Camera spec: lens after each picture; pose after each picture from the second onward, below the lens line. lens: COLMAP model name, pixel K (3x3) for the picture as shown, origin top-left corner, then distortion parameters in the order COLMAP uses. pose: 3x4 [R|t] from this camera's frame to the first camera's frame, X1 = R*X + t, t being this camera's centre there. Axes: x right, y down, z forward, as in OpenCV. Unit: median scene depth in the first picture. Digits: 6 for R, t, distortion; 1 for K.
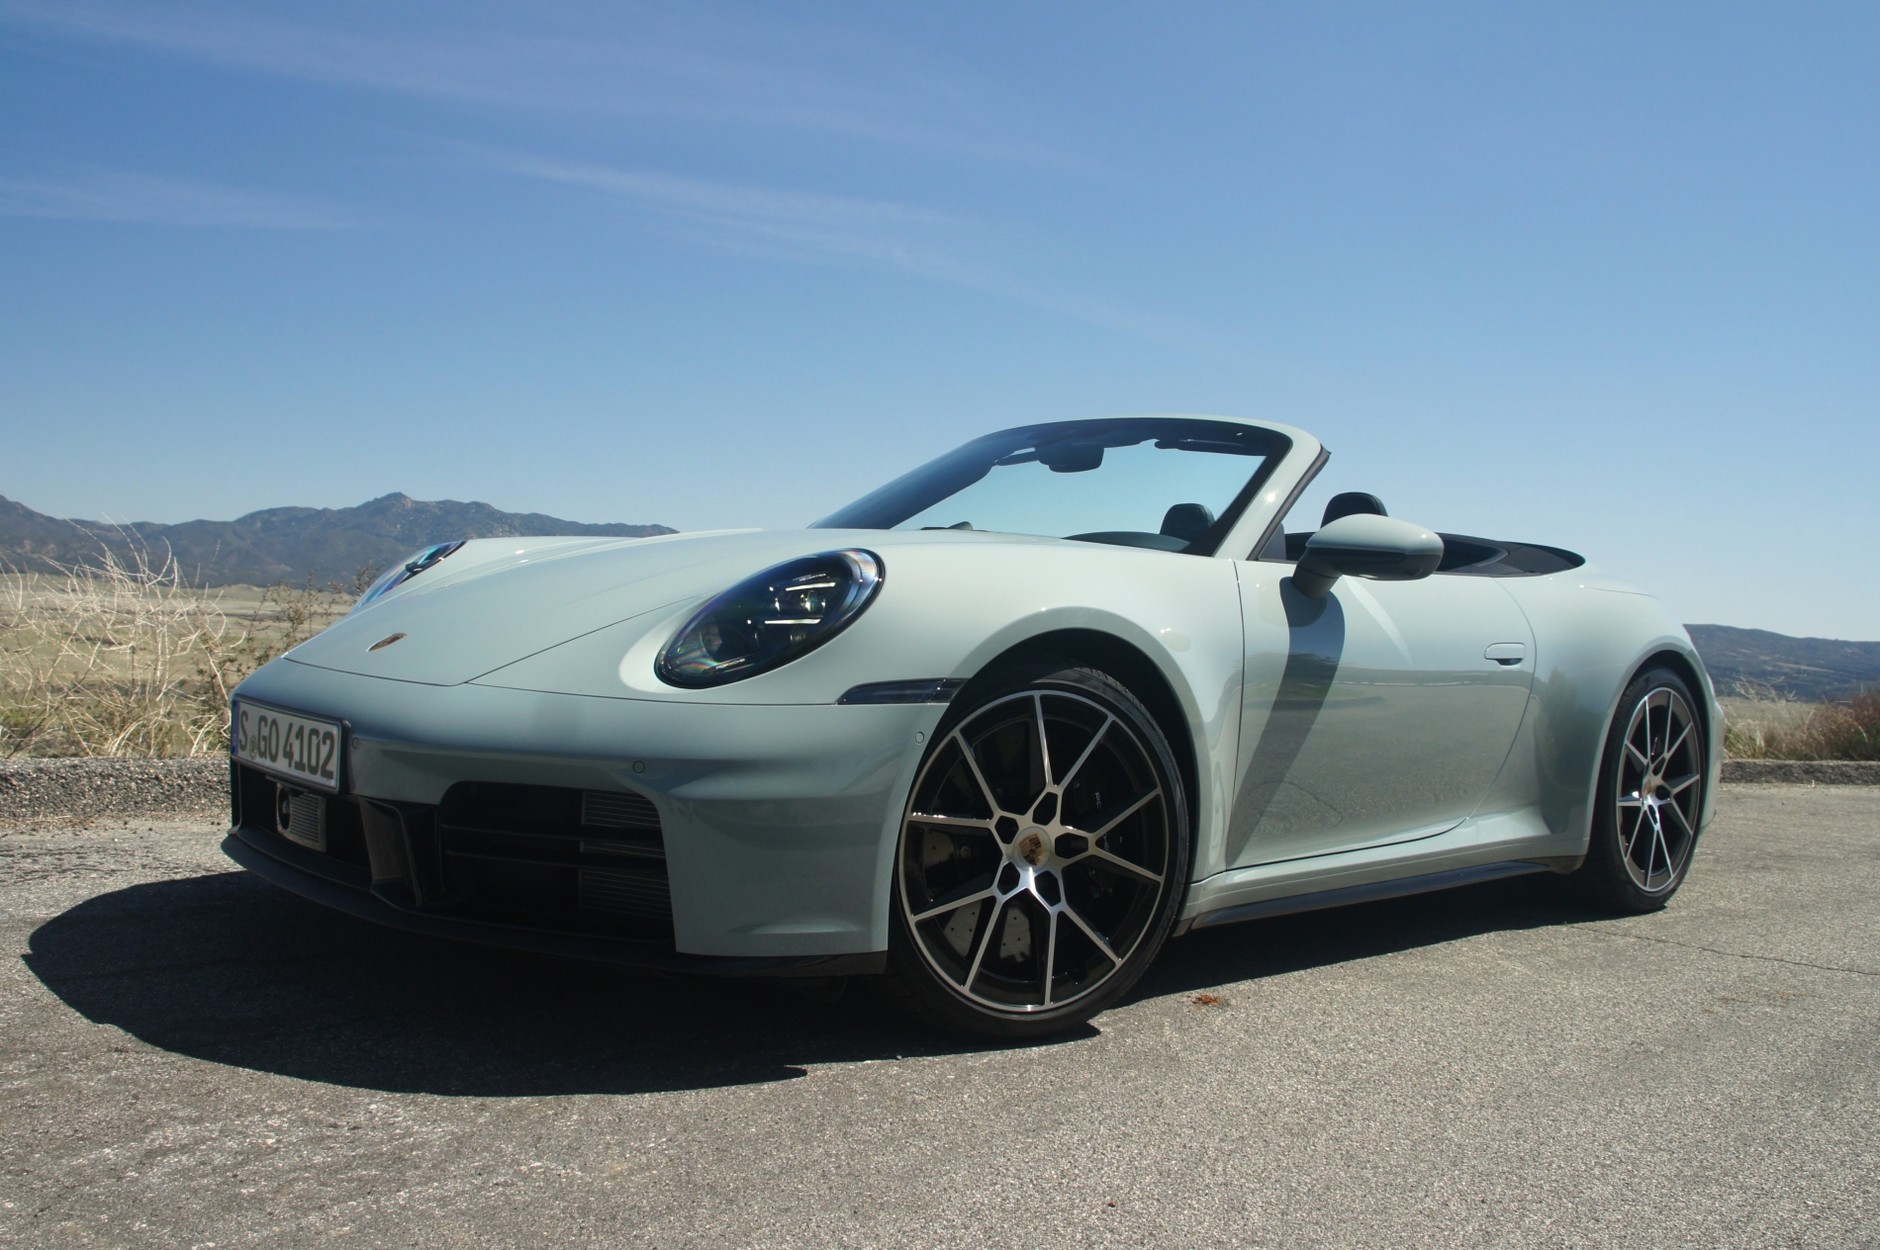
lens RADIAL K [[2105.5, 0, 936.8], [0, 2105.5, 597.4], [0, 0, 1]] dist [-0.225208, 0.360368]
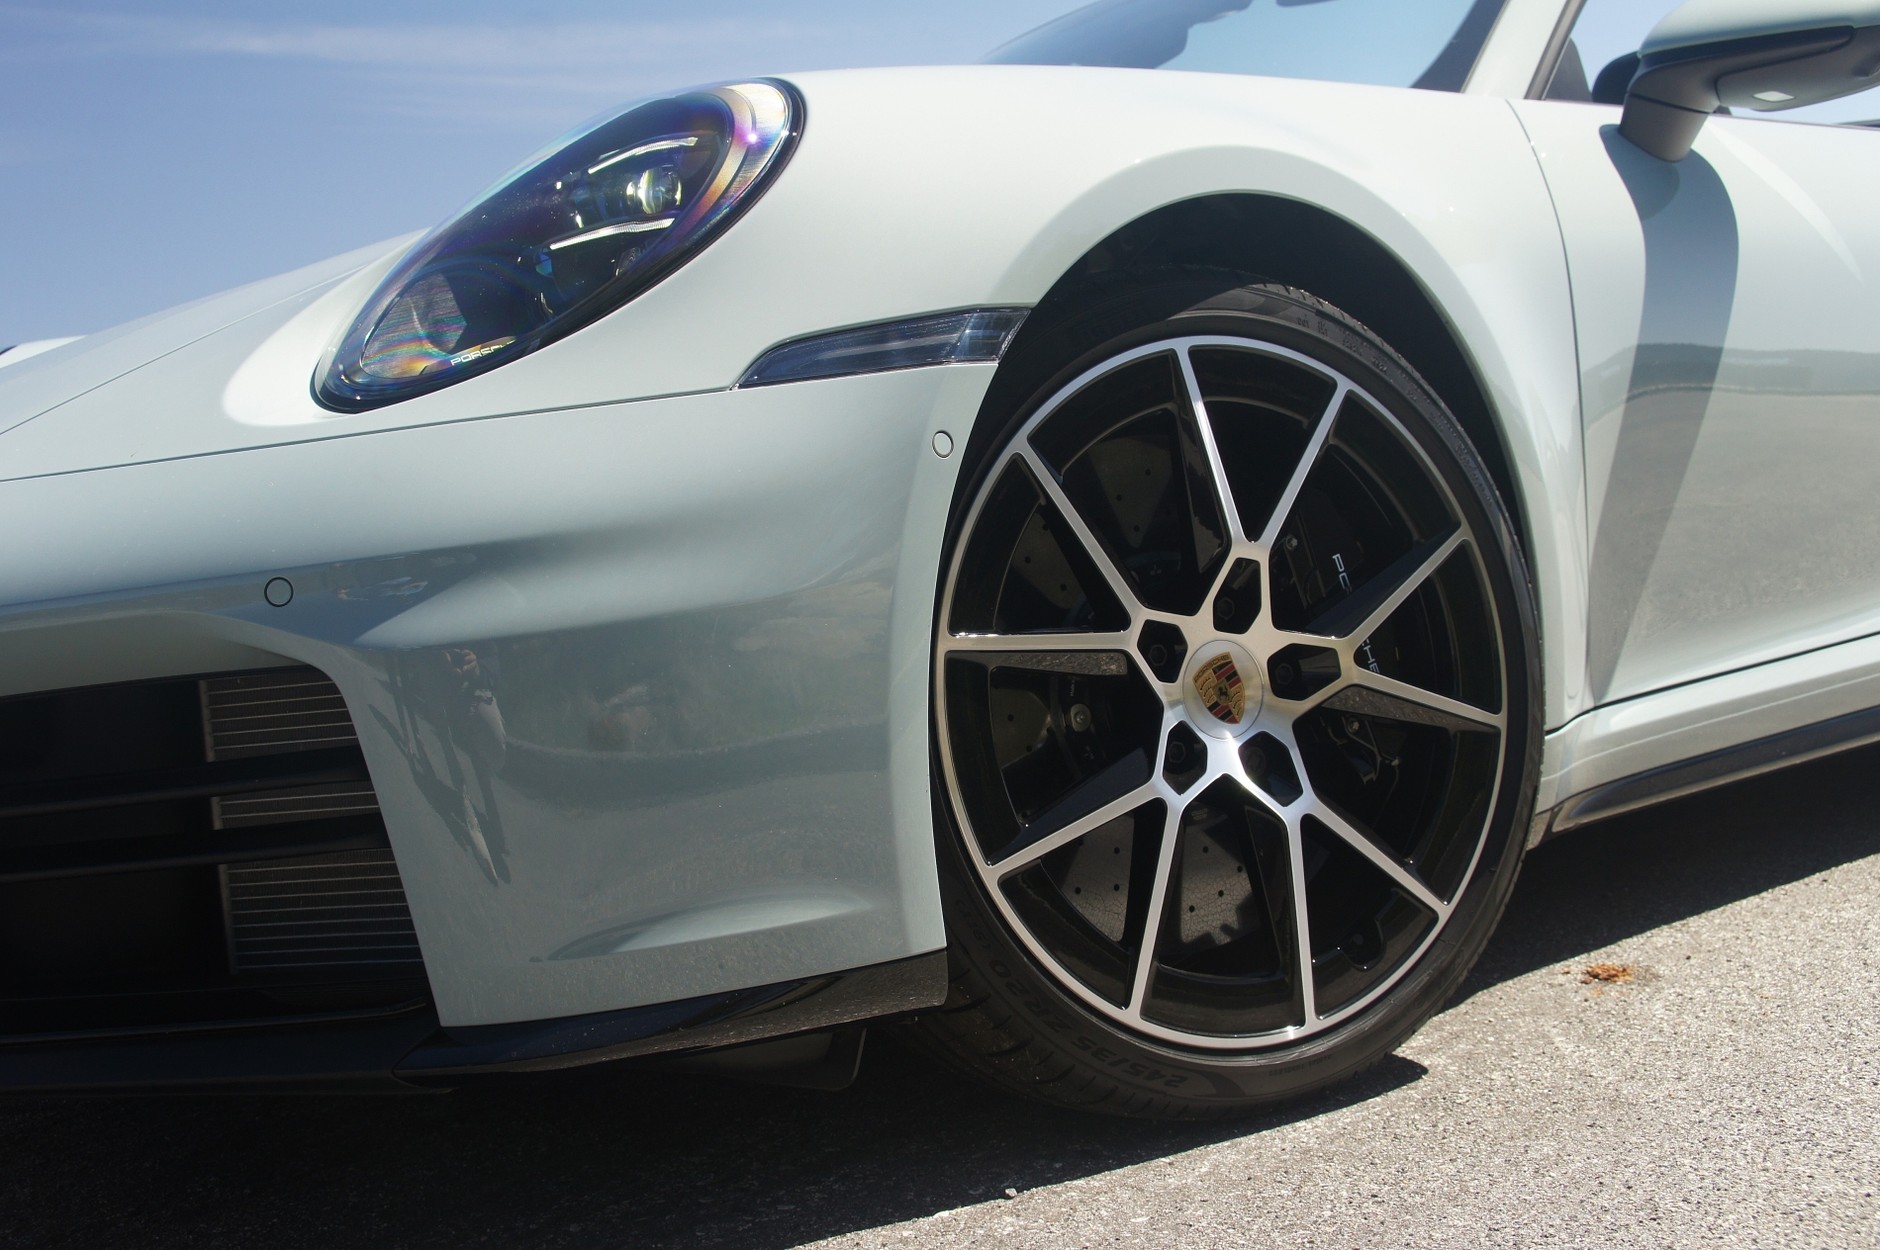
lens RADIAL K [[2527.3, 0, 886.1], [0, 2527.3, 621.9], [0, 0, 1]] dist [0.002546, 0.322520]
pose [[0.987377, -0.157260, -0.018851, -0.014416], [0.157387, 0.987522, 0.005444, 0.091160], [0.017759, -0.008342, 0.999807, 0.447489]]
